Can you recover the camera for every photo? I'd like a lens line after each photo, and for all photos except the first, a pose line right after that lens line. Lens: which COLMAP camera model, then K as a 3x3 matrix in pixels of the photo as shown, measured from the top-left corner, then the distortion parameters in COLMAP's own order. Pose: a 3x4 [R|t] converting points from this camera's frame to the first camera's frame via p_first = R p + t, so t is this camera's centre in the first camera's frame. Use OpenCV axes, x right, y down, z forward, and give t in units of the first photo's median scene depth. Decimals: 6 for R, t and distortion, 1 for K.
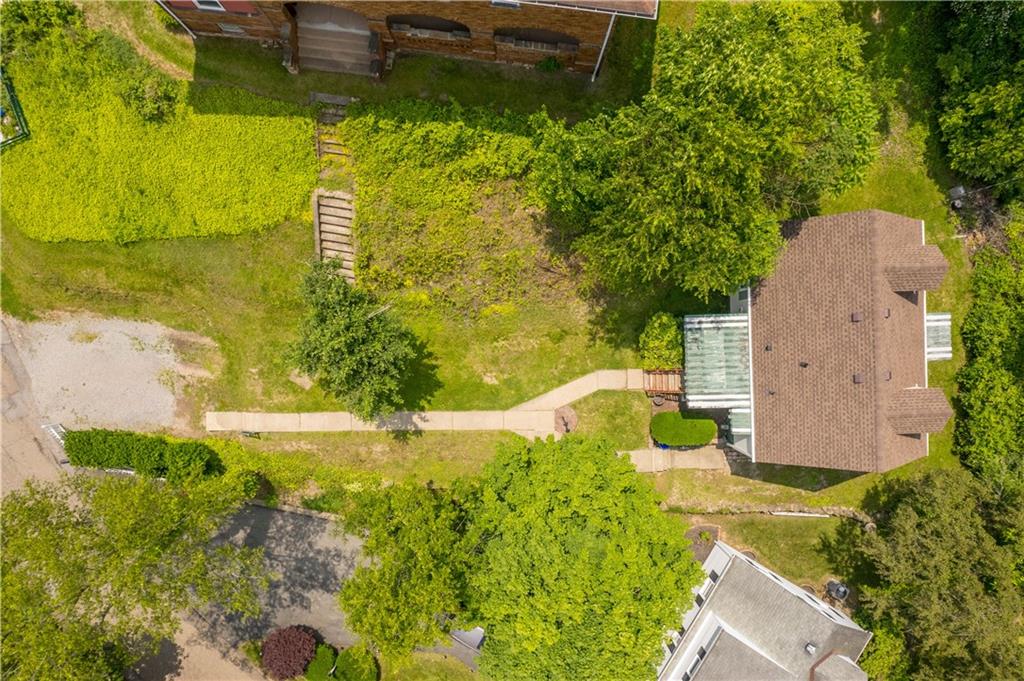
lens RADIAL K [[683.0, 0, 512.0], [0, 683.0, 340.5], [0, 0, 1]] dist [-0.040062, 0.056804]
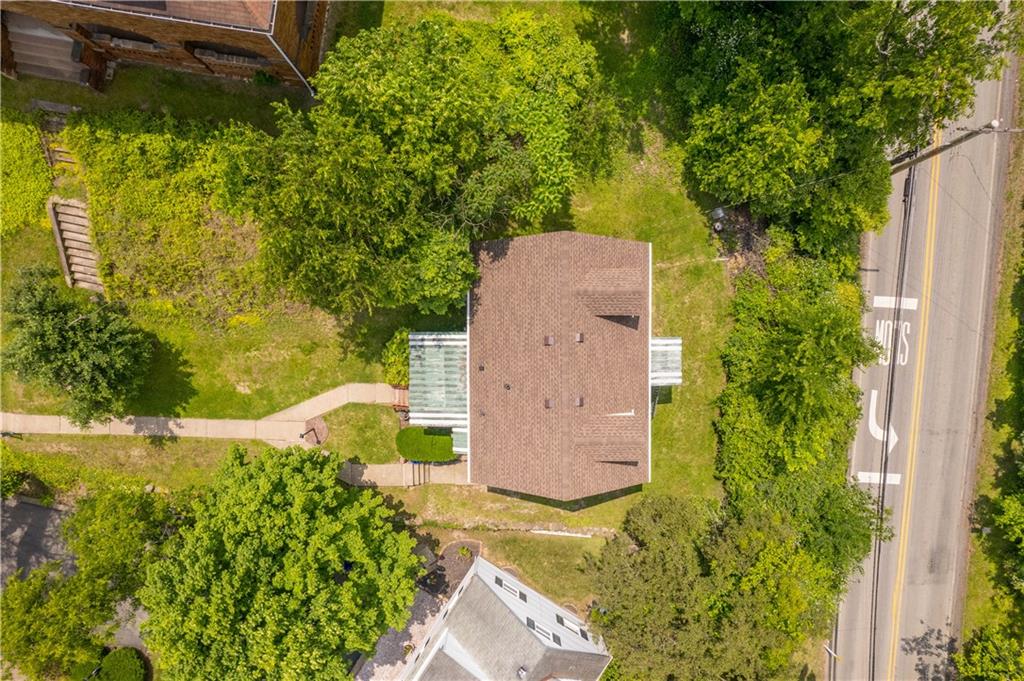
lens RADIAL K [[654.3, 0, 512.0], [0, 654.3, 340.5], [0, 0, 1]] dist [-0.040067, 0.057529]
pose [[0.999227, 0.030126, -0.025264, 0.403543], [-0.030091, 0.999546, 0.001784, -0.029239], [0.025306, -0.001022, 0.999679, 0.045898]]
